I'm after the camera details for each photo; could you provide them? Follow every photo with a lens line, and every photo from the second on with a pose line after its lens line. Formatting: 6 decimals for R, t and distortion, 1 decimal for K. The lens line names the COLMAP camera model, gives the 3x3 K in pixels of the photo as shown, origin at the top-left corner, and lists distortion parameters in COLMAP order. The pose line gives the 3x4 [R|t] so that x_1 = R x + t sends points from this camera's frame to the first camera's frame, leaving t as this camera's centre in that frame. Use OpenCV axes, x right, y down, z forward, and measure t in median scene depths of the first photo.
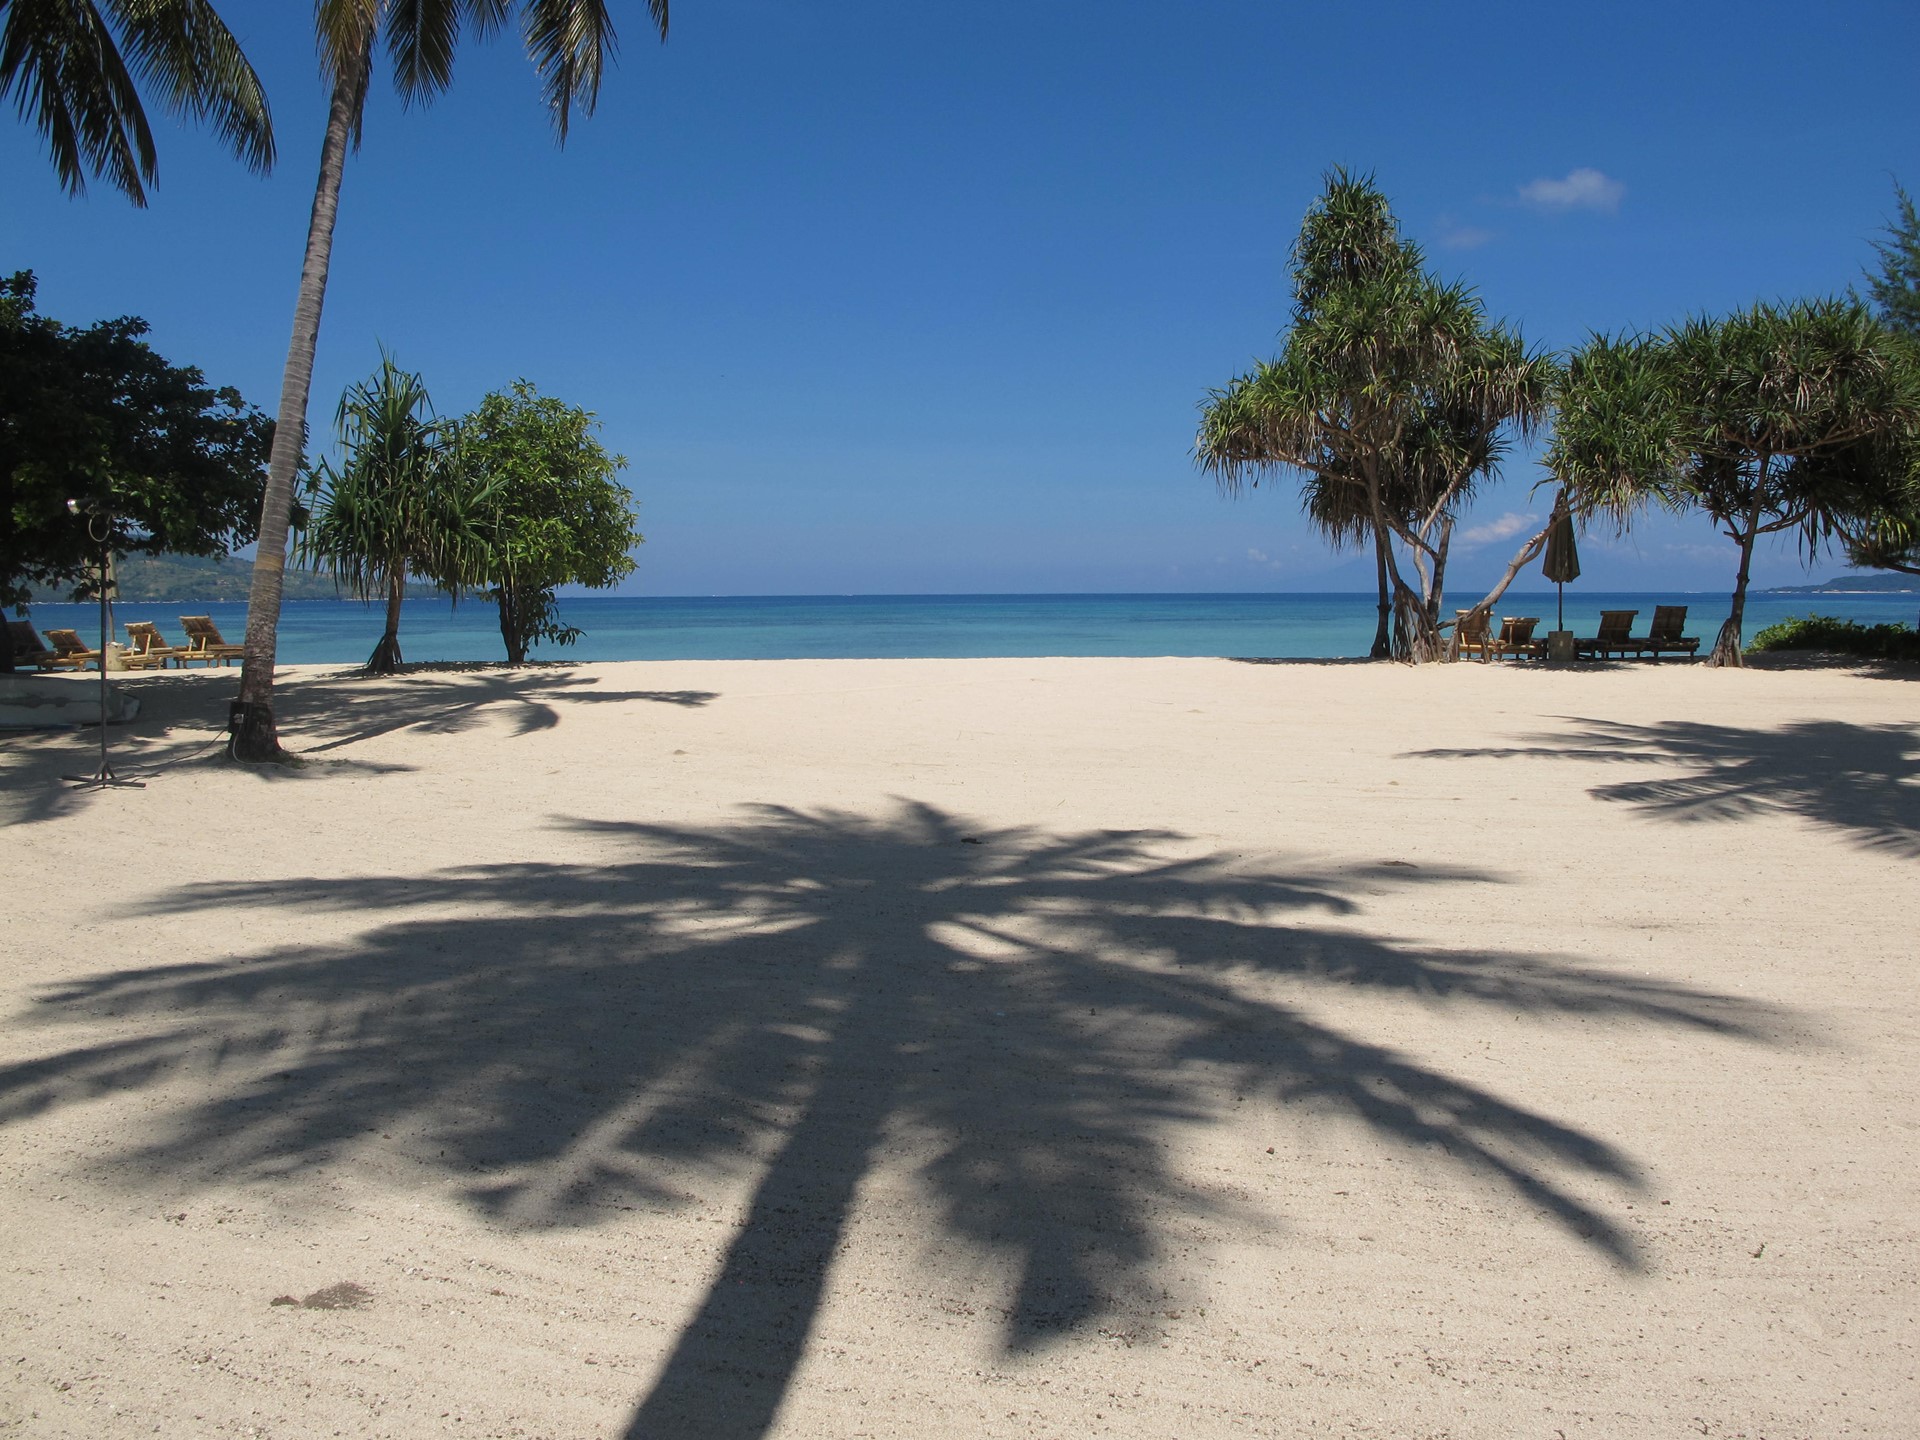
lens RADIAL K [[1605.2, 0, 962.8], [0, 1605.2, 688.4], [0, 0, 1]] dist [-0.157154, 0.136371]
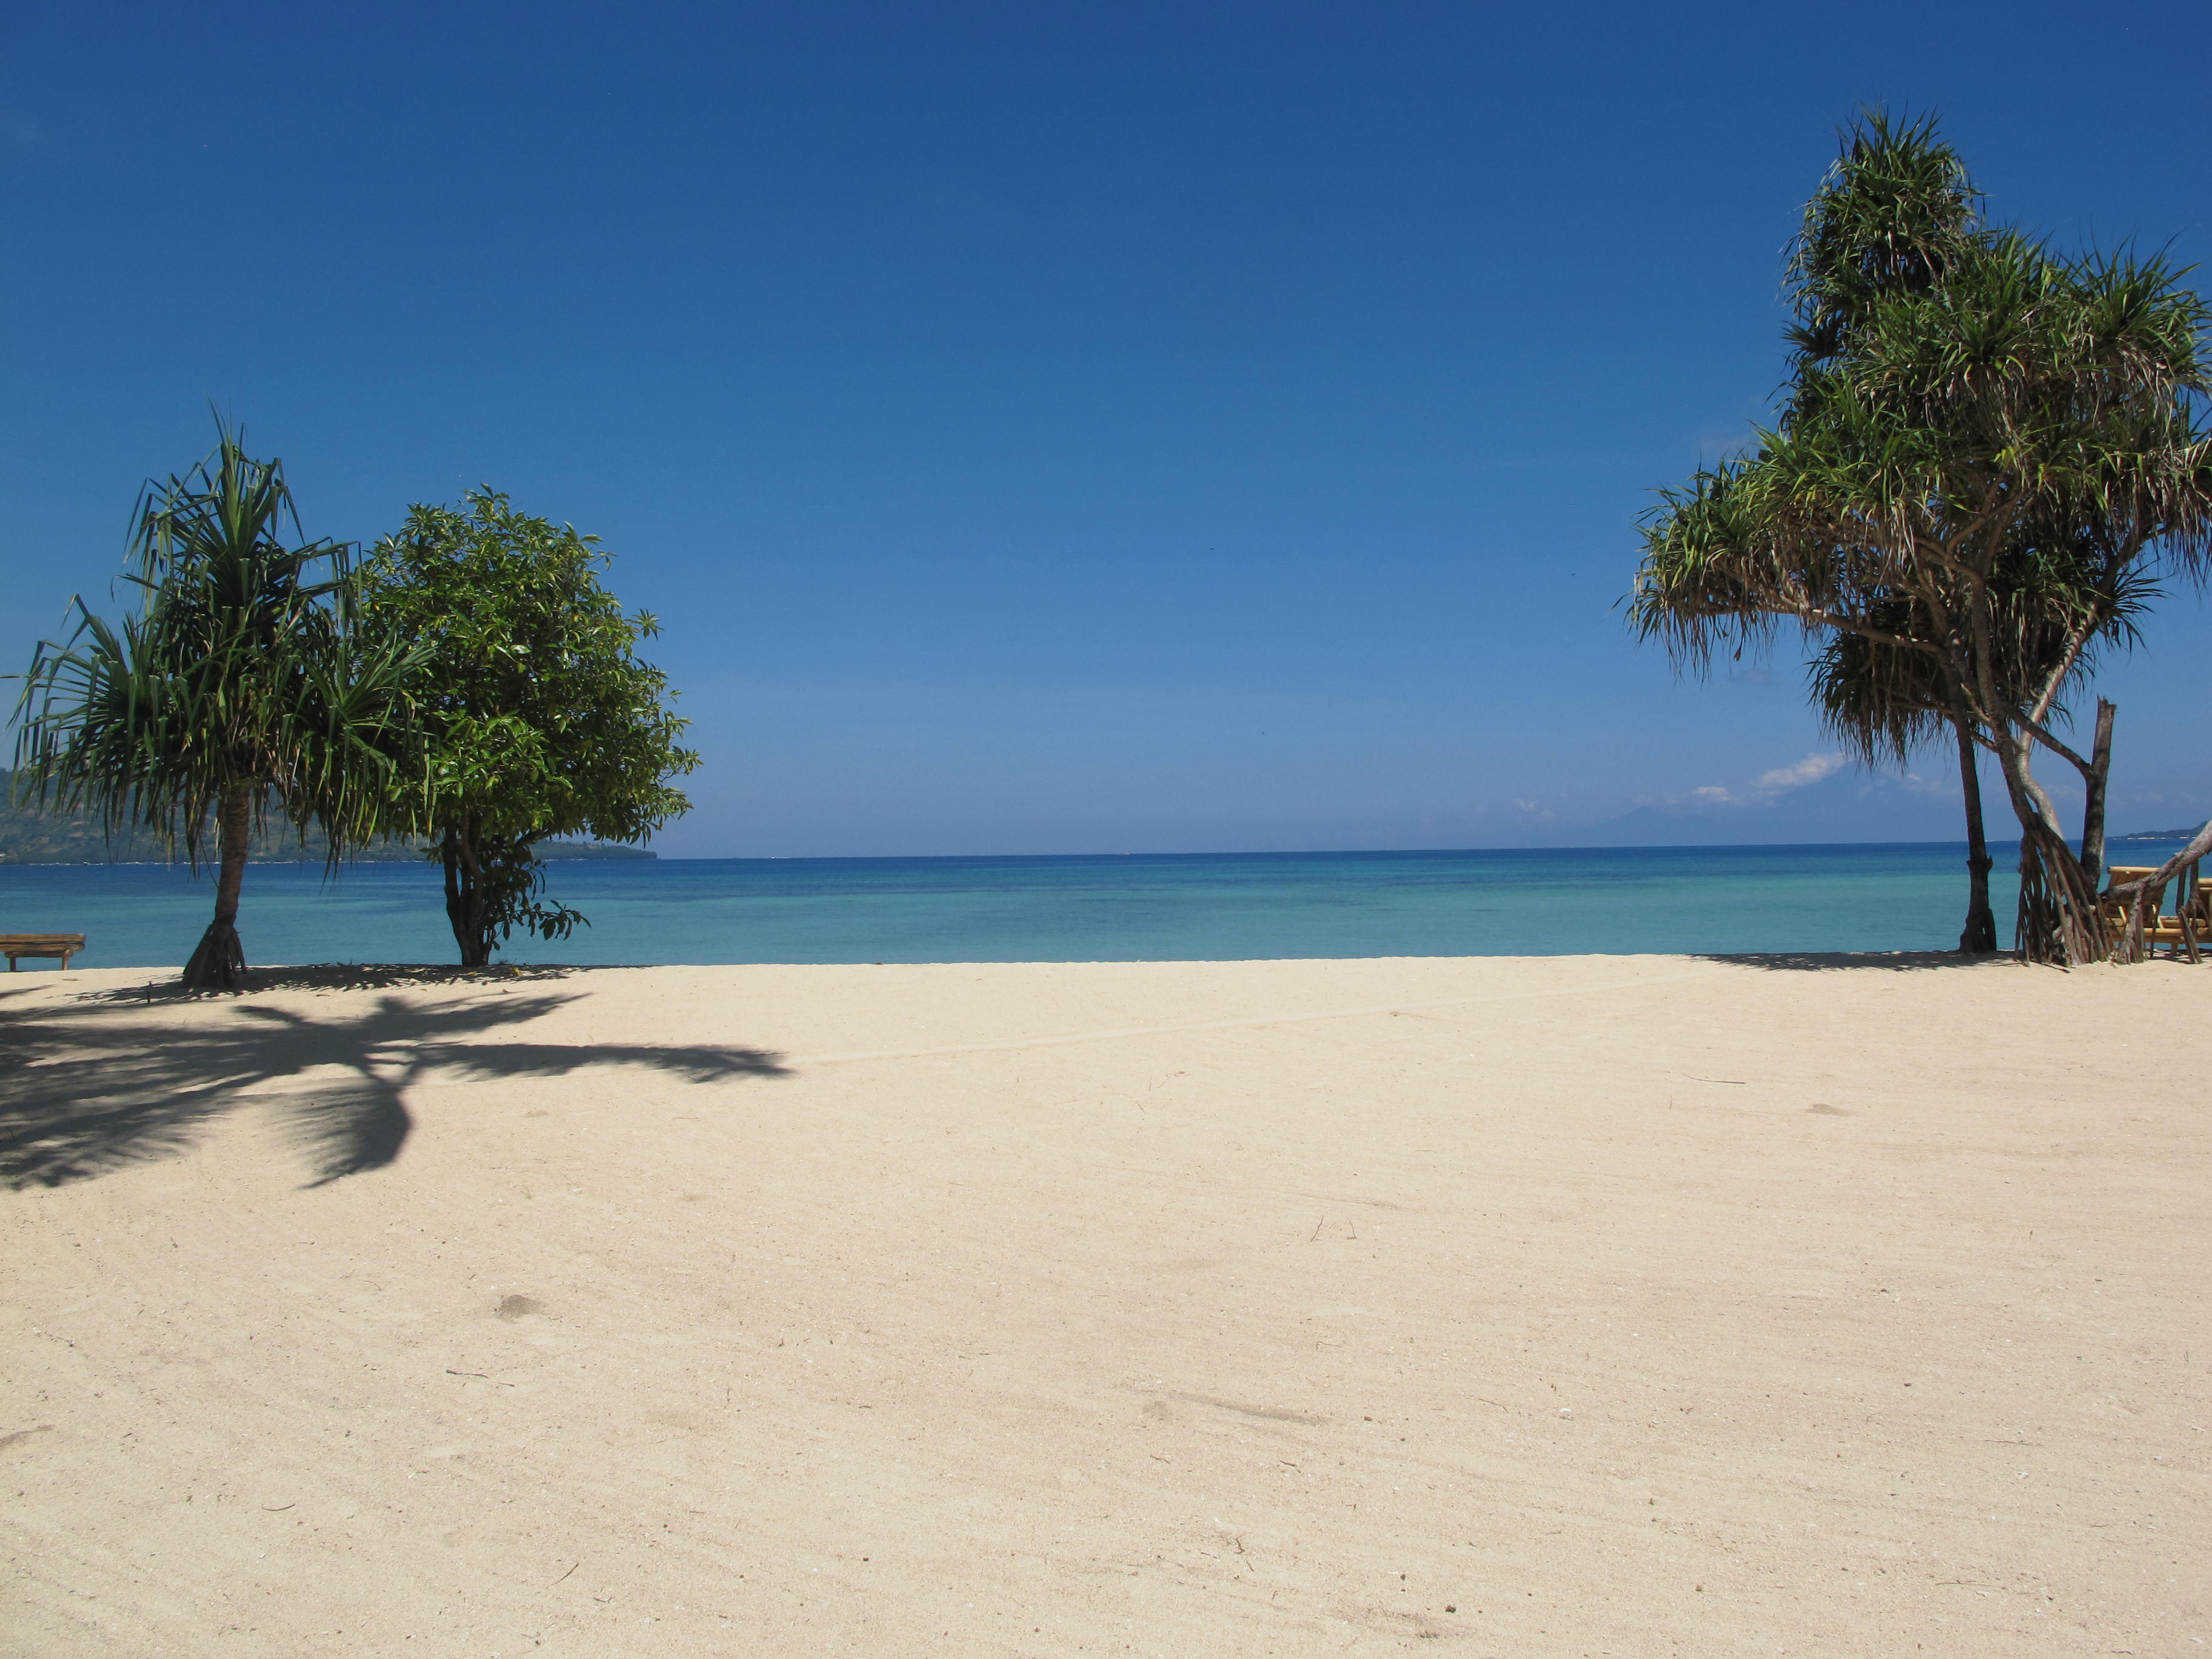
lens RADIAL K [[1849.3, 0, 1109.2], [0, 1849.3, 793.1], [0, 0, 1]] dist [-0.157154, 0.136371]
pose [[0.999167, -0.007653, -0.040081, -0.020376], [0.003986, 0.995863, -0.090776, -0.019834], [0.040610, 0.090540, 0.995064, 0.359018]]
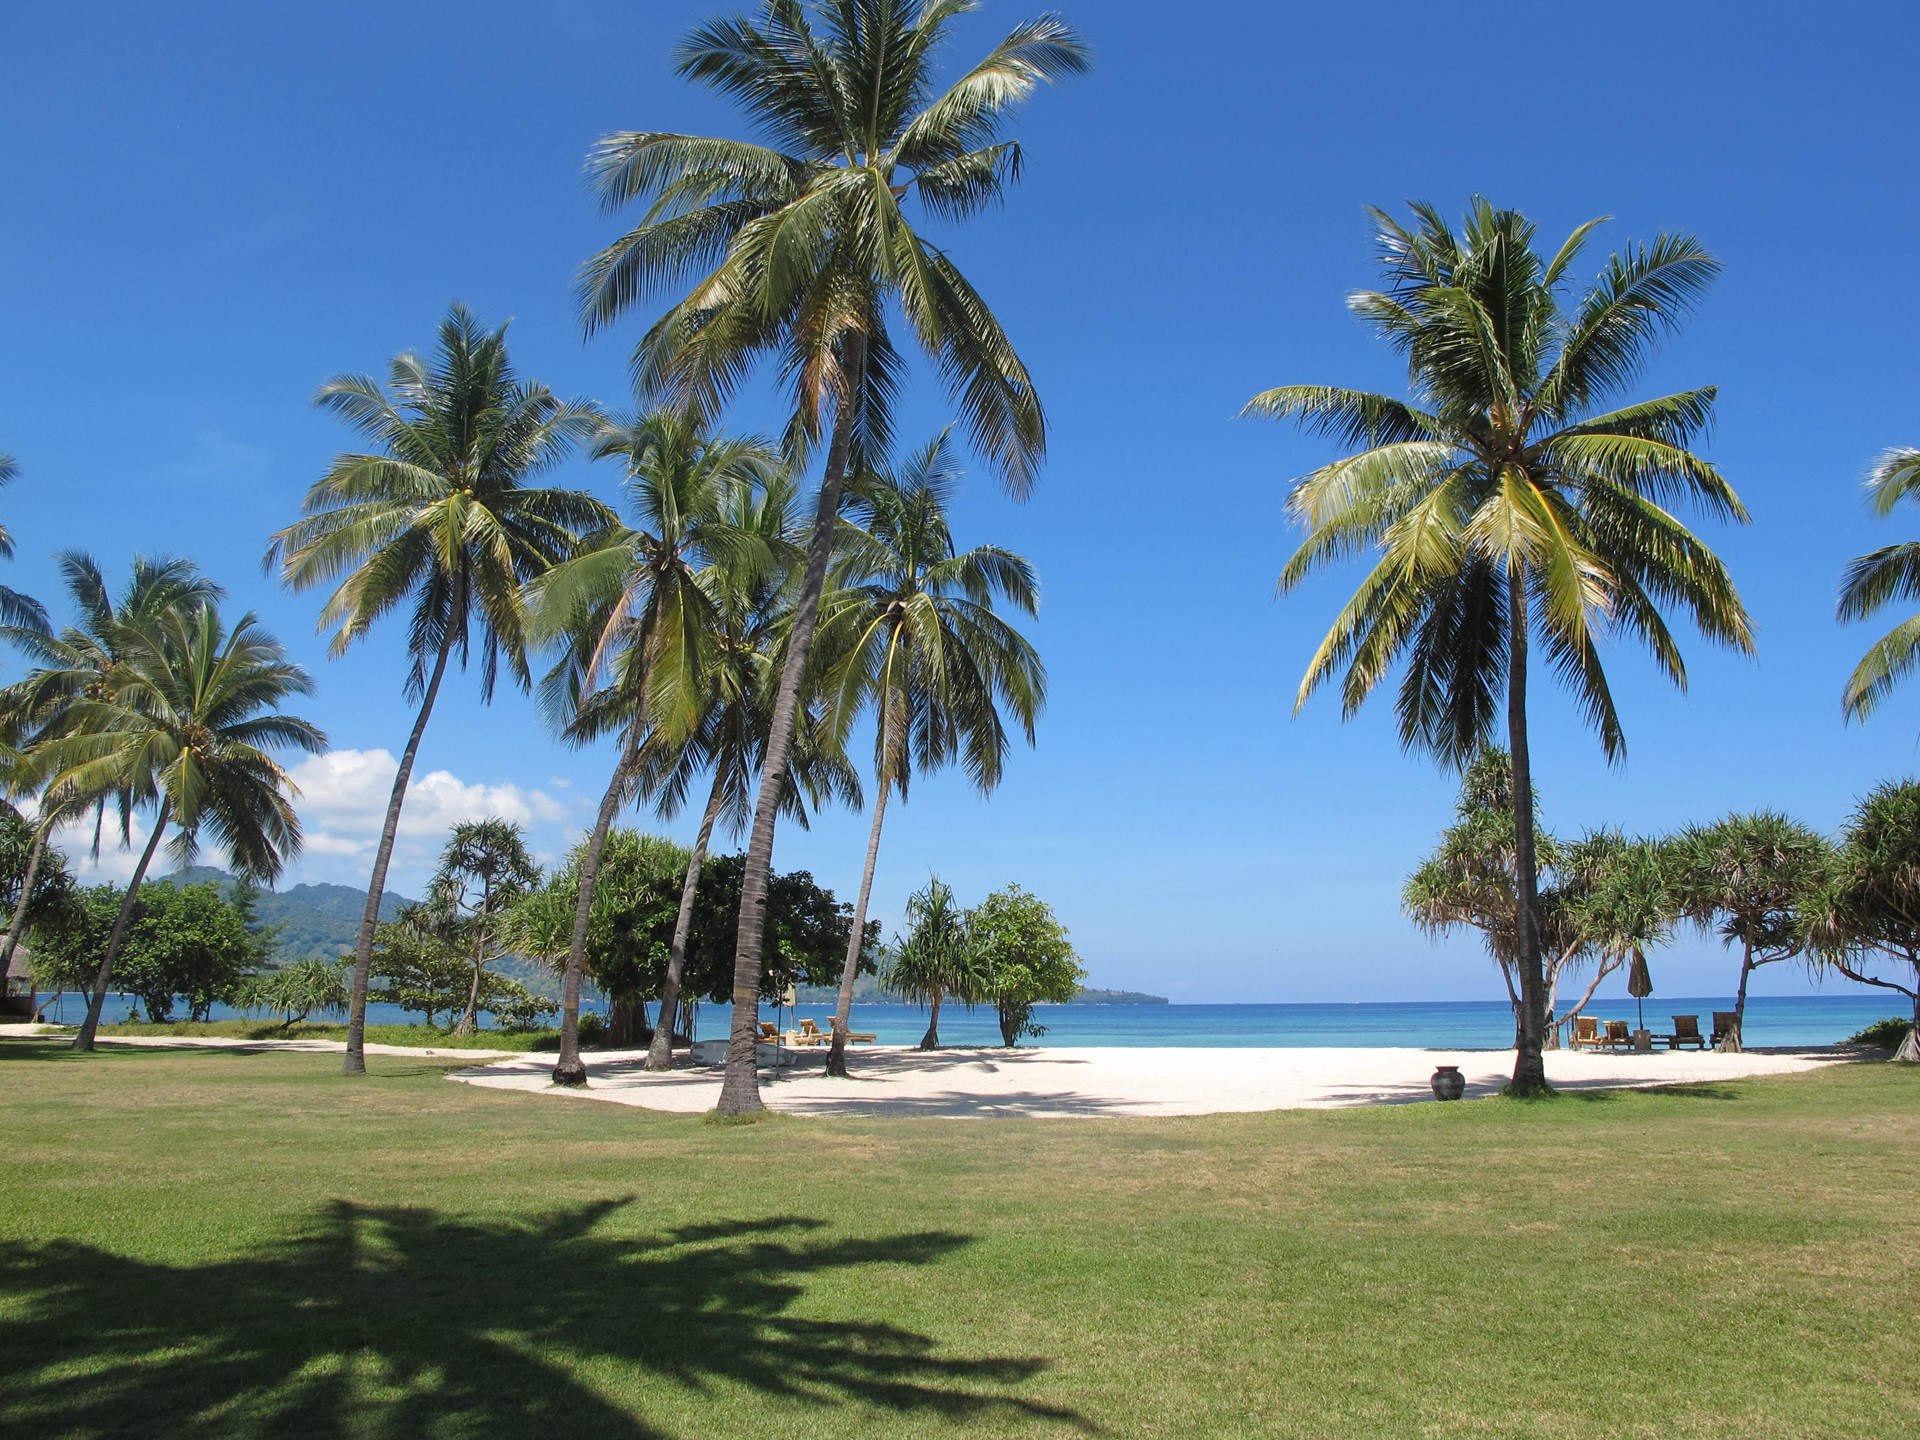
lens RADIAL K [[1605.2, 0, 962.8], [0, 1605.2, 688.4], [0, 0, 1]] dist [-0.157154, 0.136371]
pose [[0.917096, -0.069827, -0.392504, 0.398441], [-0.030782, 0.969200, -0.244345, 0.032112], [0.397477, 0.236170, 0.886699, -0.674777]]
